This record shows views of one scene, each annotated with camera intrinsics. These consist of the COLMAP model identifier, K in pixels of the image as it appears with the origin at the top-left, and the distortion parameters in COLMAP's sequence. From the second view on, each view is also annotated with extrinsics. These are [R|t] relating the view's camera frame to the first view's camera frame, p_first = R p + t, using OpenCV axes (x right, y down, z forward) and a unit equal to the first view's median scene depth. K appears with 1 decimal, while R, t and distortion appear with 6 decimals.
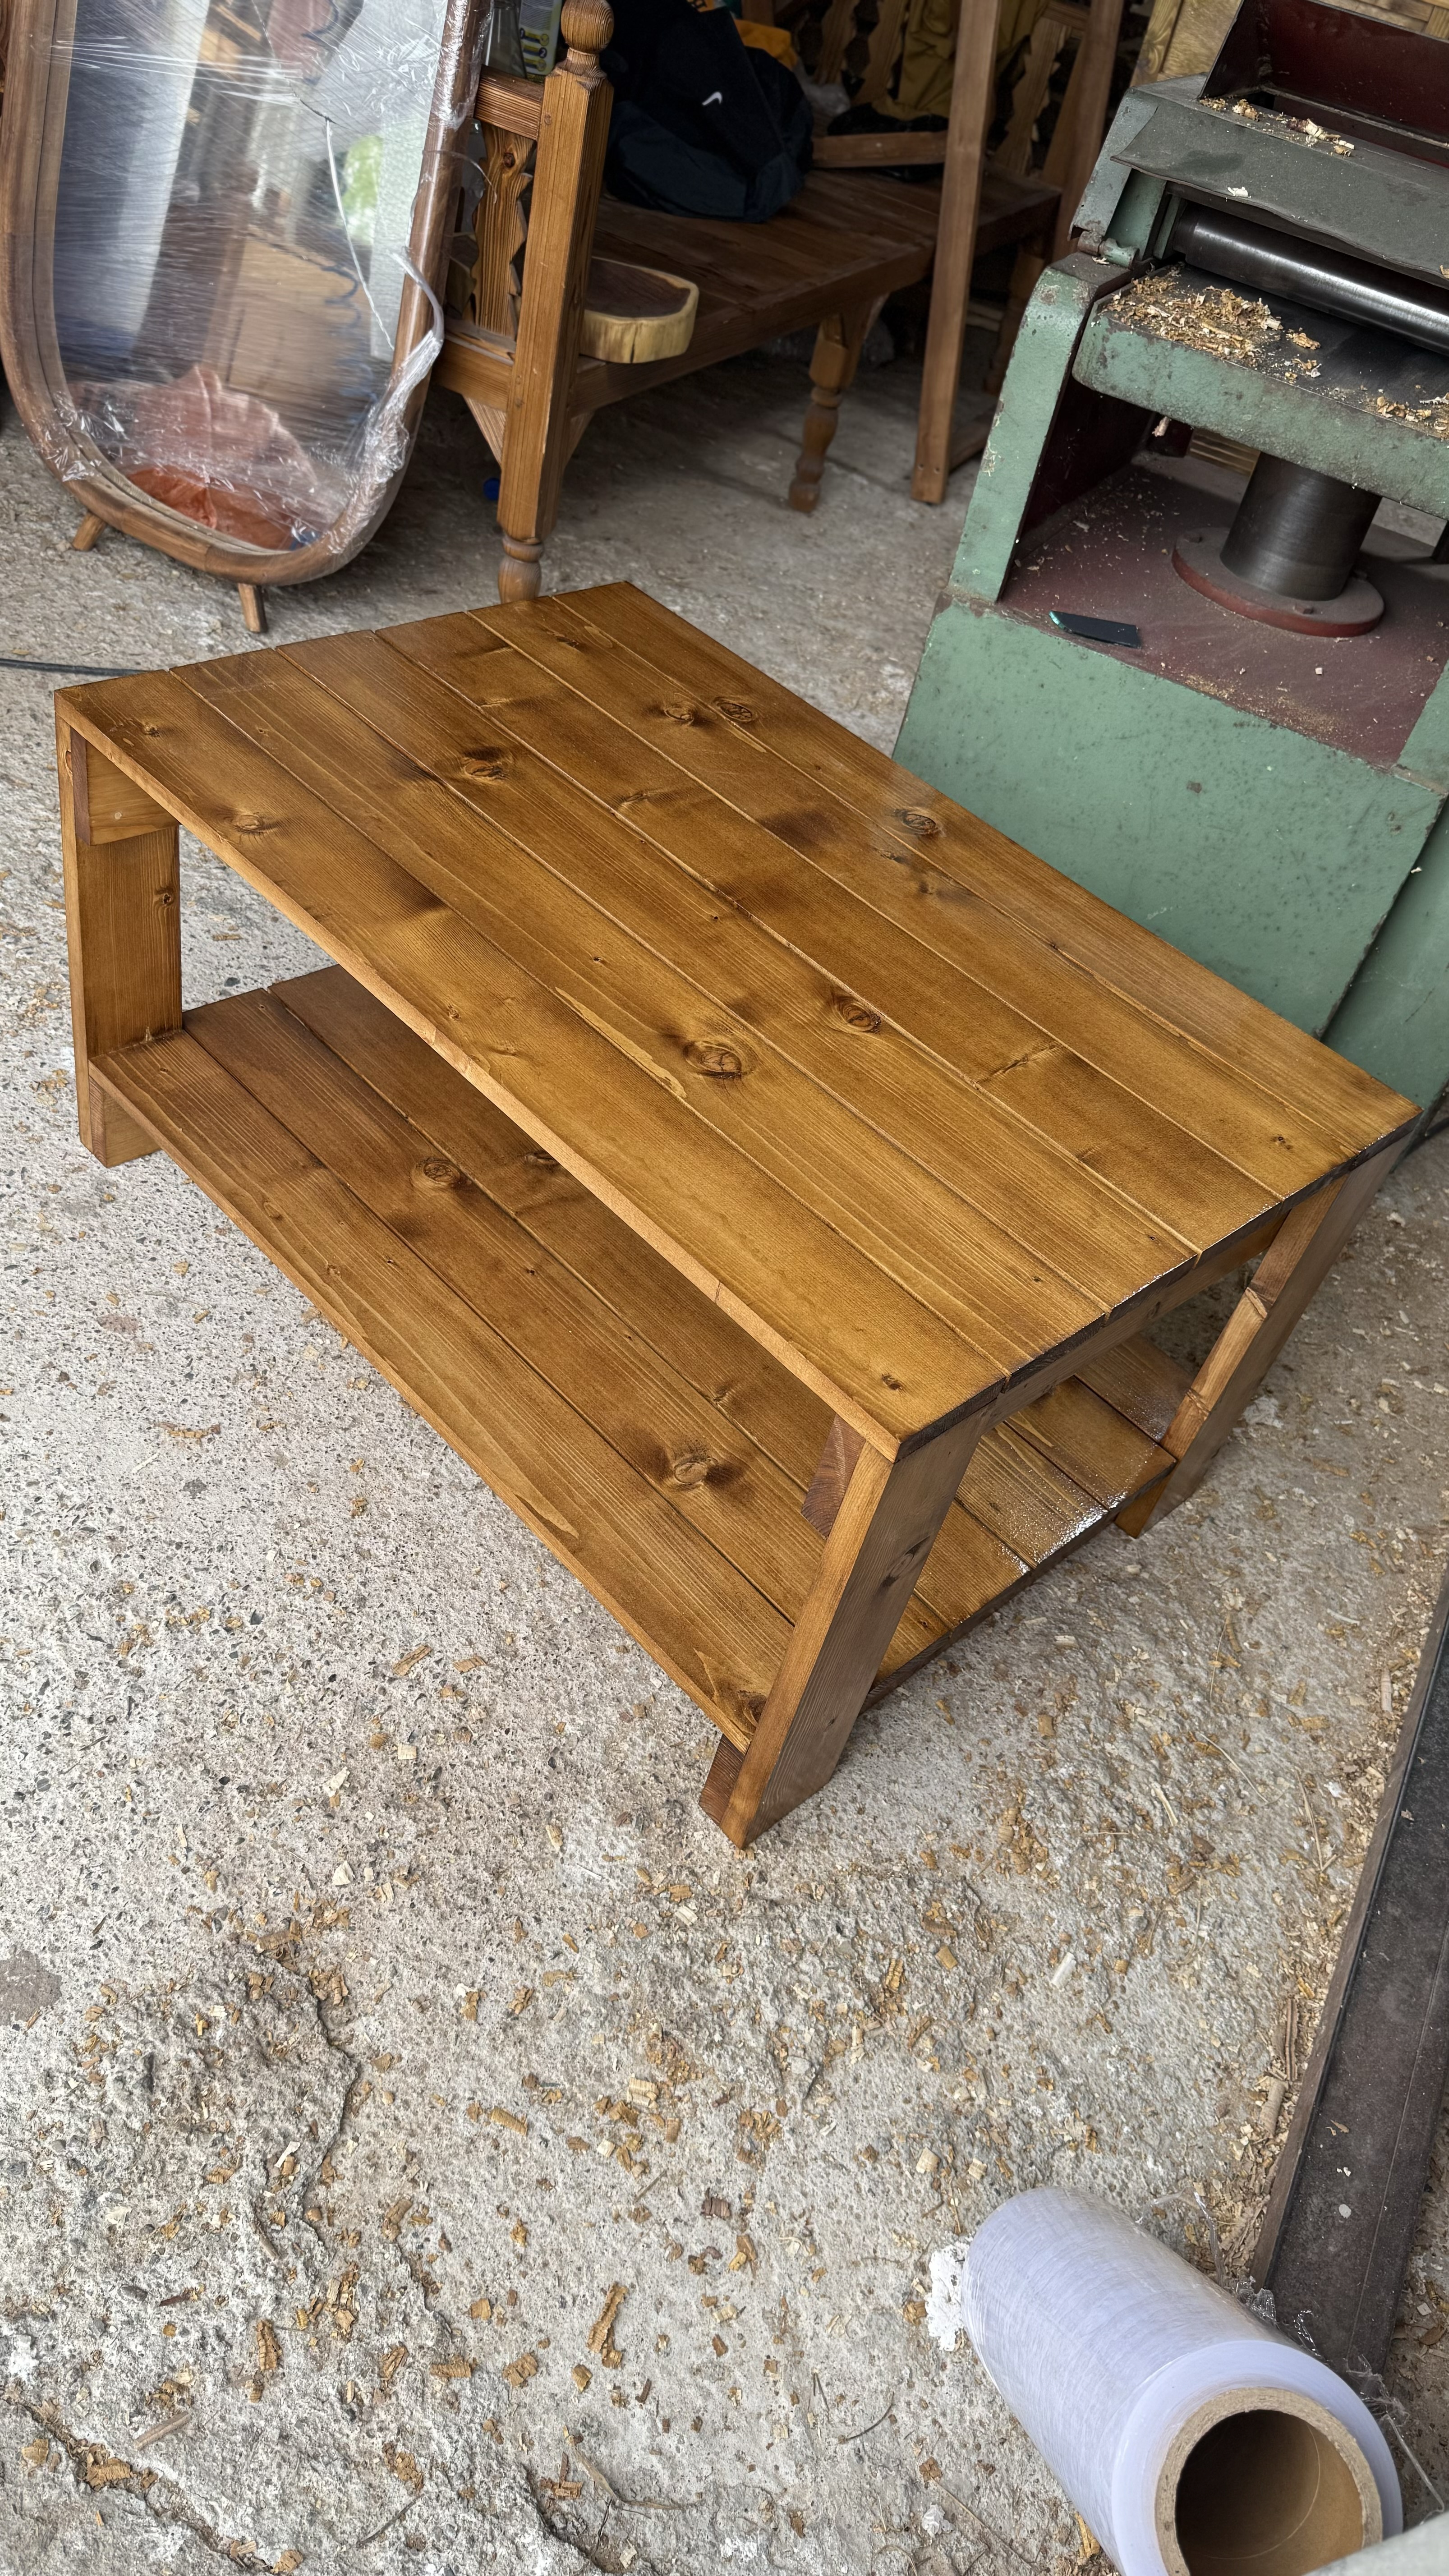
lens RADIAL K [[1774.8, 0, 712.9], [0, 1774.8, 1307.3], [0, 0, 1]] dist [0.039945, -0.059329]
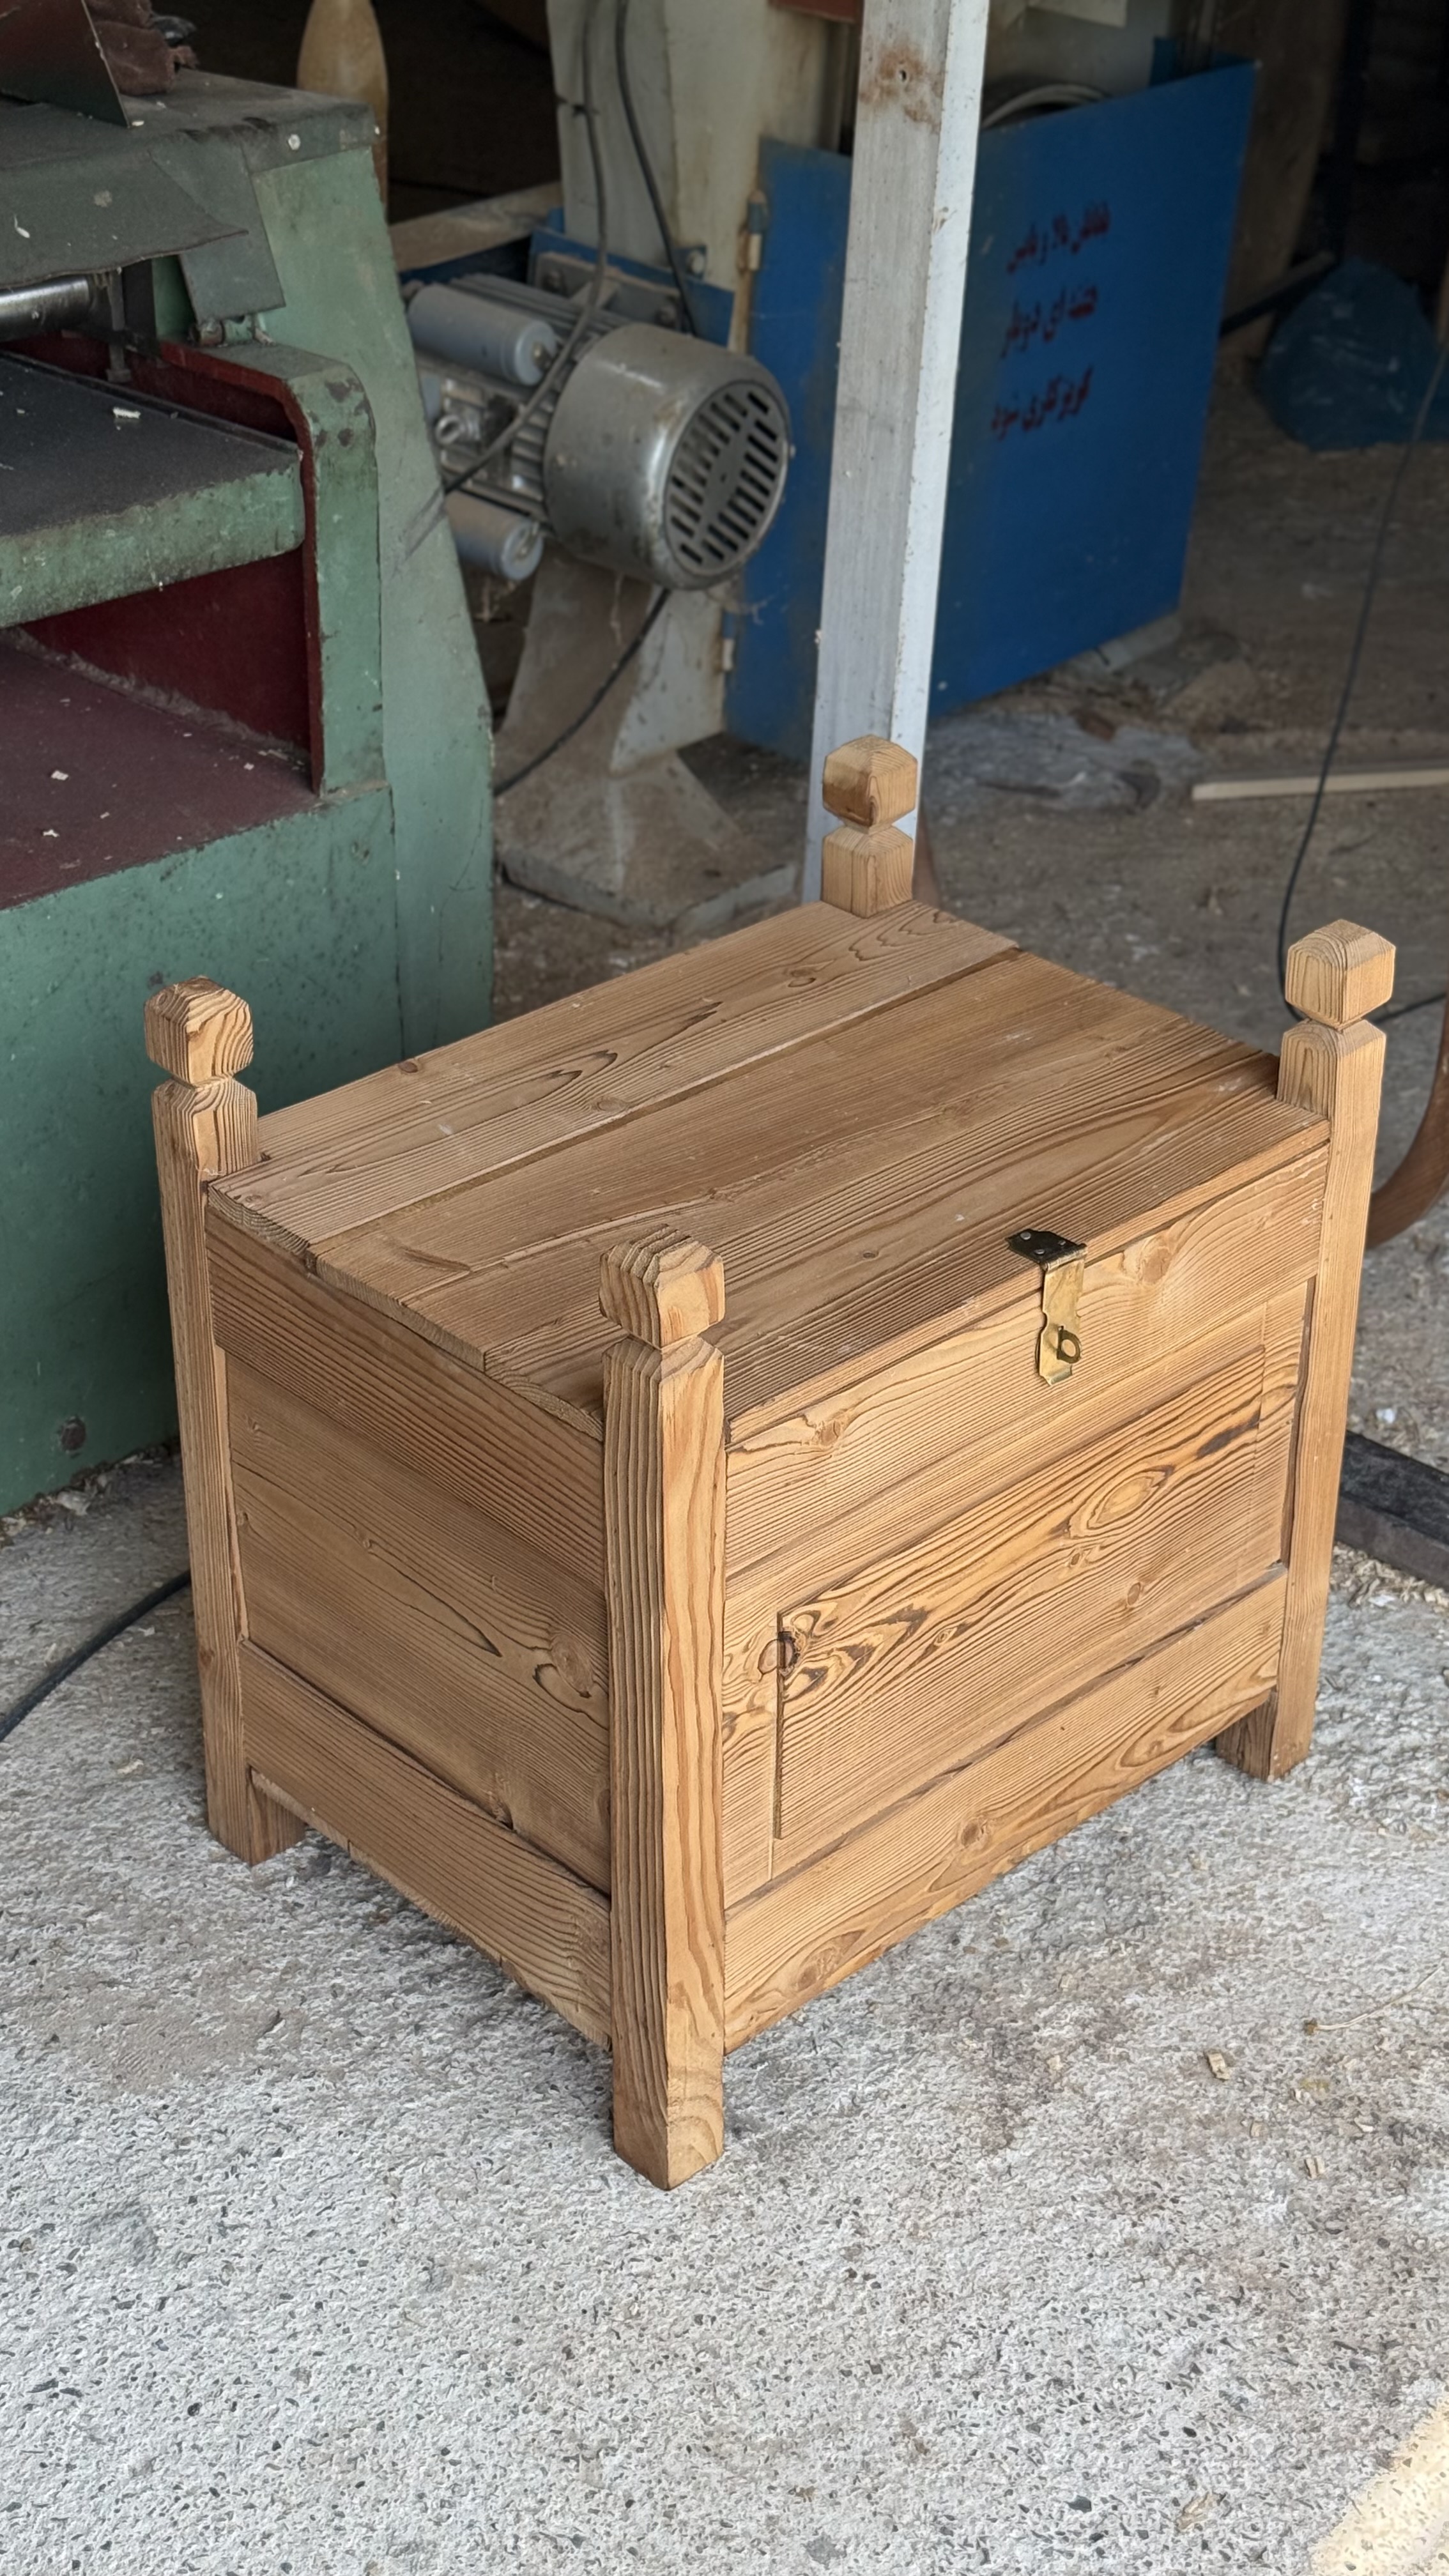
lens RADIAL K [[3564.2, 0, 724.5], [0, 3564.2, 1288.0], [0, 0, 1]] dist [0.107672, -0.058182]
pose [[0.280457, -0.622449, 0.730685, -1.099715], [0.697998, 0.654798, 0.289893, -0.670422], [-0.658895, 0.428714, 0.618111, 0.061669]]
